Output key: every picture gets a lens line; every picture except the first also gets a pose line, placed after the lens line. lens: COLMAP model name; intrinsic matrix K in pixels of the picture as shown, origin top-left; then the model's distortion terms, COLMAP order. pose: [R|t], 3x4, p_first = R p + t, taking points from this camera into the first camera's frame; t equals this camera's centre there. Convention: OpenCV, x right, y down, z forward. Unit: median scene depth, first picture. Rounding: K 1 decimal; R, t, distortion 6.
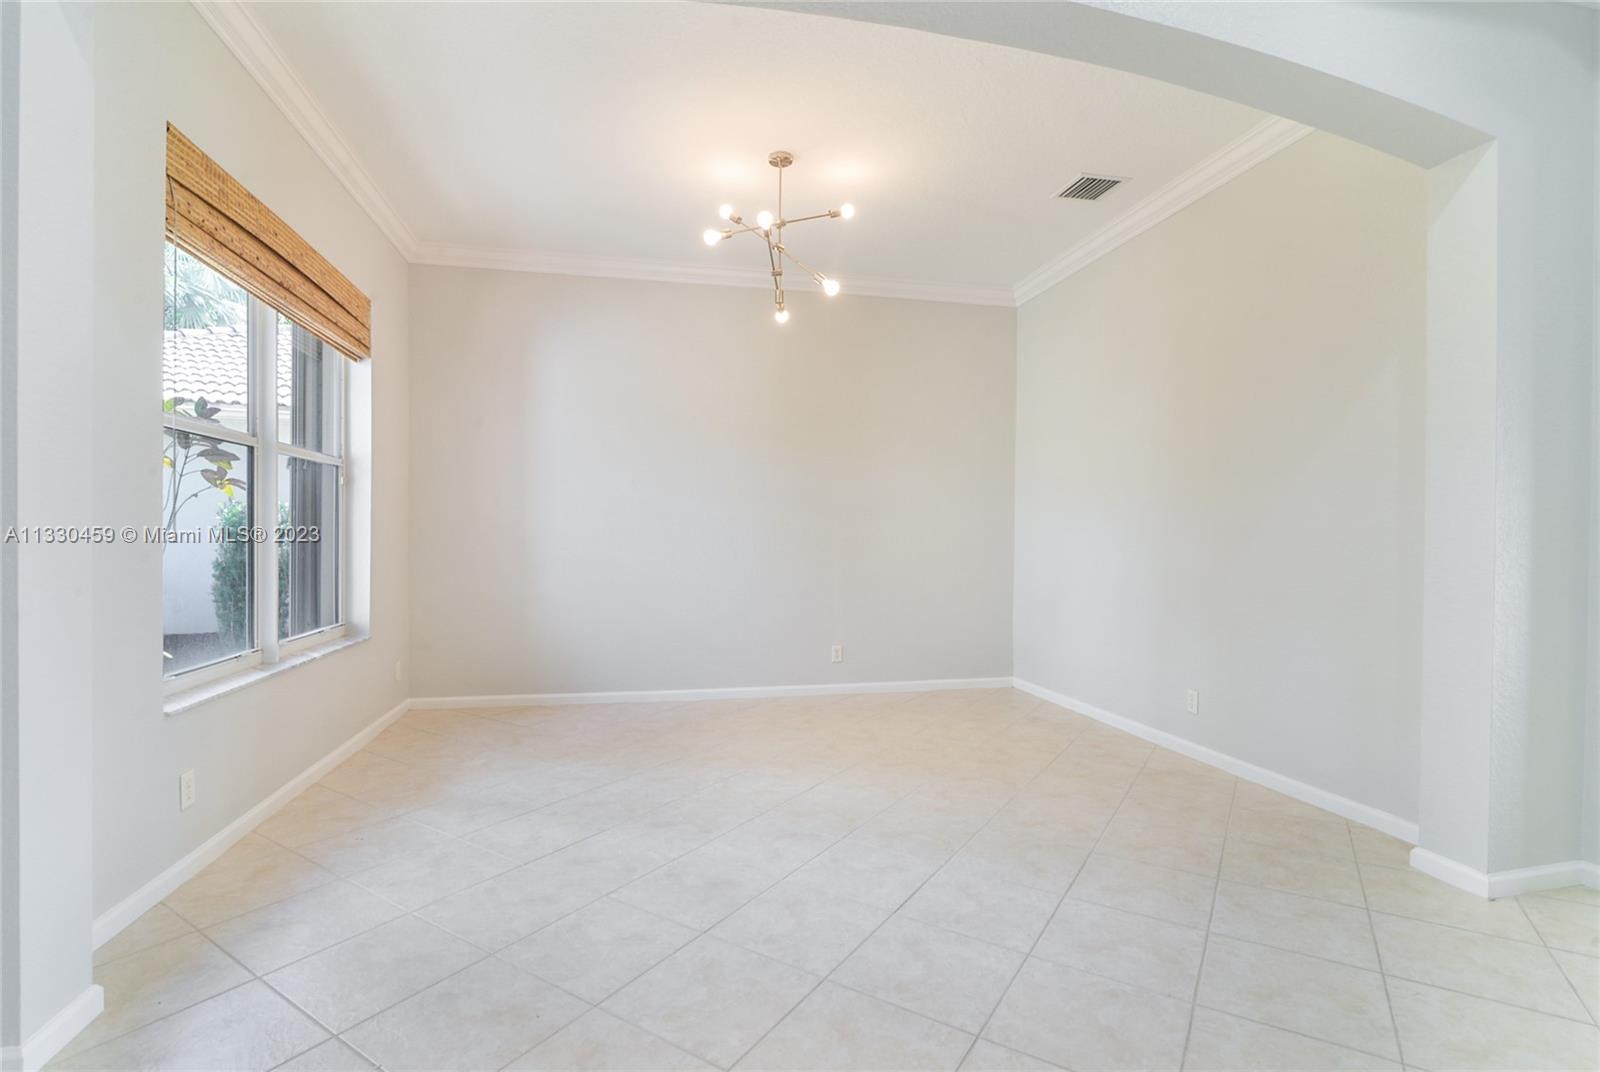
lens RADIAL K [[758.7, 0, 786.6], [0, 758.7, 534.1], [0, 0, 1]] dist [-0.012976, -0.000068]
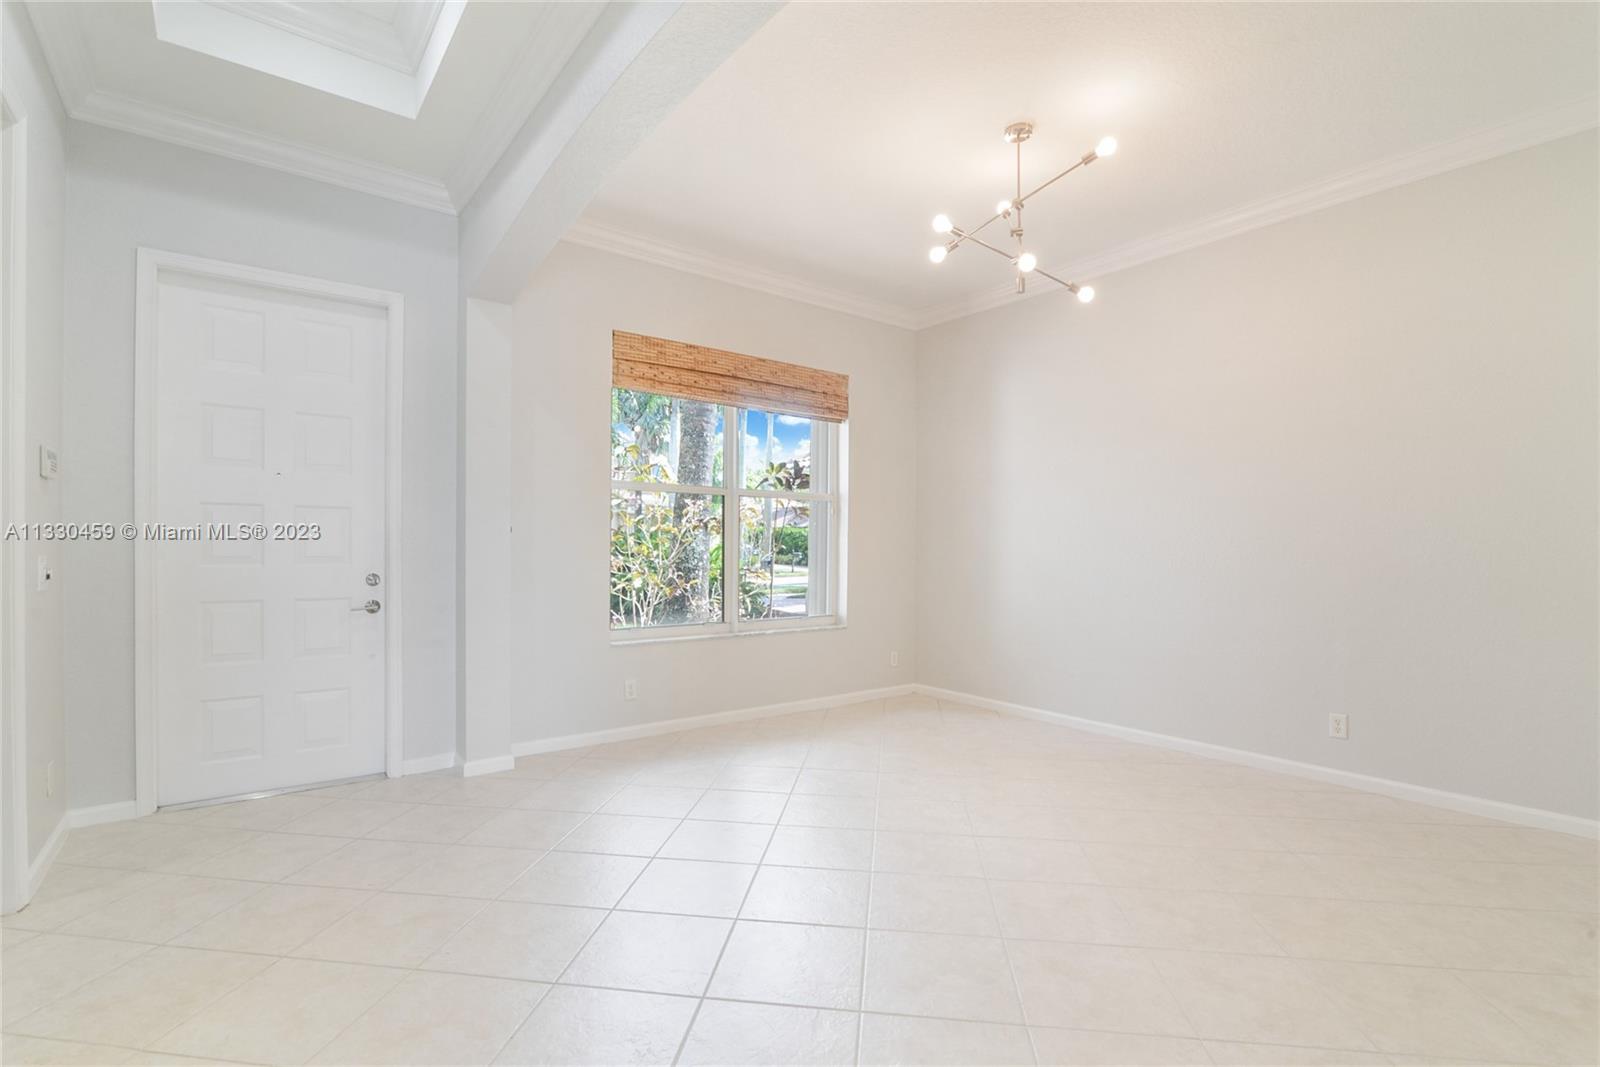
lens RADIAL K [[750.3, 0, 800.3], [0, 750.3, 549.6], [0, 0, 1]] dist [0.020236, 0.000053]
pose [[0.440161, 0.001149, -0.897918, 0.613907], [-0.002918, 0.999996, -0.000151, -0.000177], [0.897914, 0.002687, 0.440162, 0.339652]]
